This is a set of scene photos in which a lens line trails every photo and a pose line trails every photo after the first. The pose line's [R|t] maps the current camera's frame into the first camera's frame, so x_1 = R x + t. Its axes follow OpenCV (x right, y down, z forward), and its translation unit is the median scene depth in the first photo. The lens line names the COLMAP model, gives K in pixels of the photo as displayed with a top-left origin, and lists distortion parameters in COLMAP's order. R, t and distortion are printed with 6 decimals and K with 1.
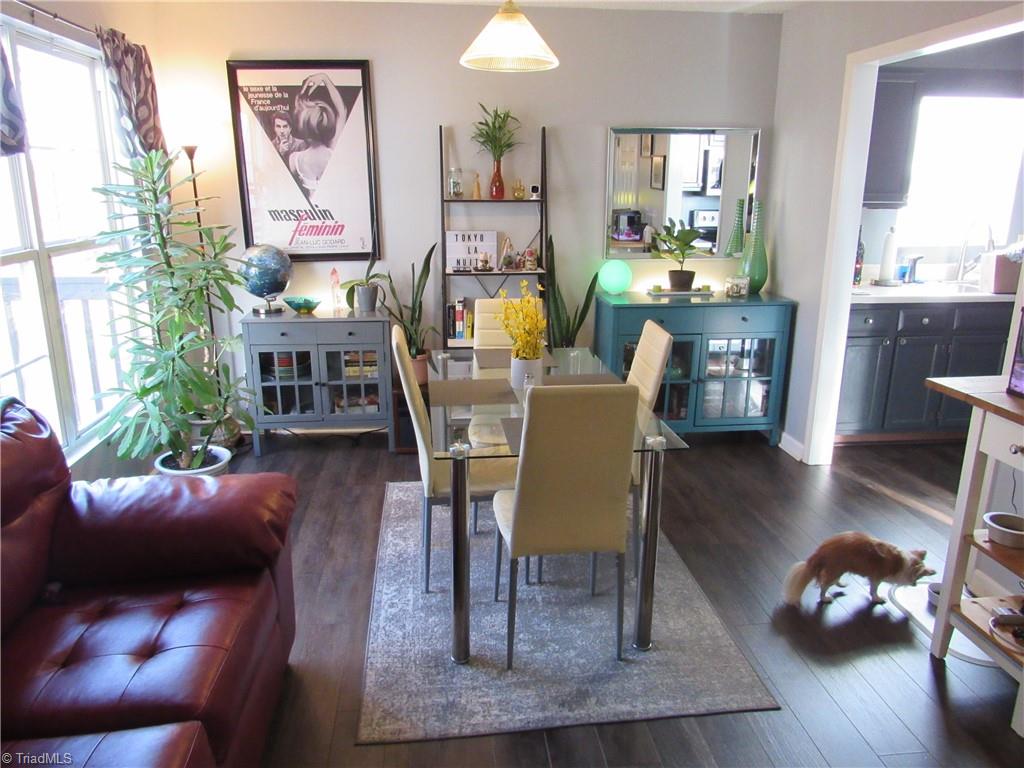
lens RADIAL K [[719.7, 0, 512.0], [0, 719.7, 384.0], [0, 0, 1]] dist [-0.008713, -0.041362]
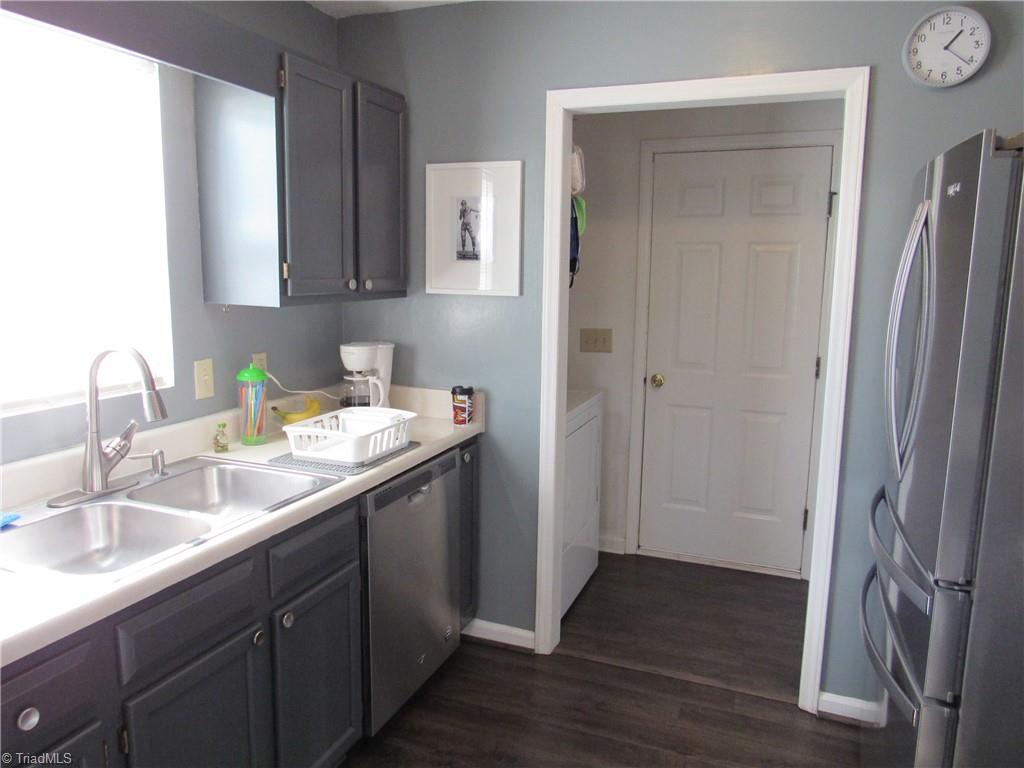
lens RADIAL K [[745.7, 0, 510.1], [0, 745.7, 378.6], [0, 0, 1]] dist [-0.013666, 0.009111]
pose [[0.461970, -0.130261, 0.877277, 0.289962], [0.225055, 0.973996, 0.026109, -0.126742], [-0.857866, 0.185374, 0.479273, 0.455226]]
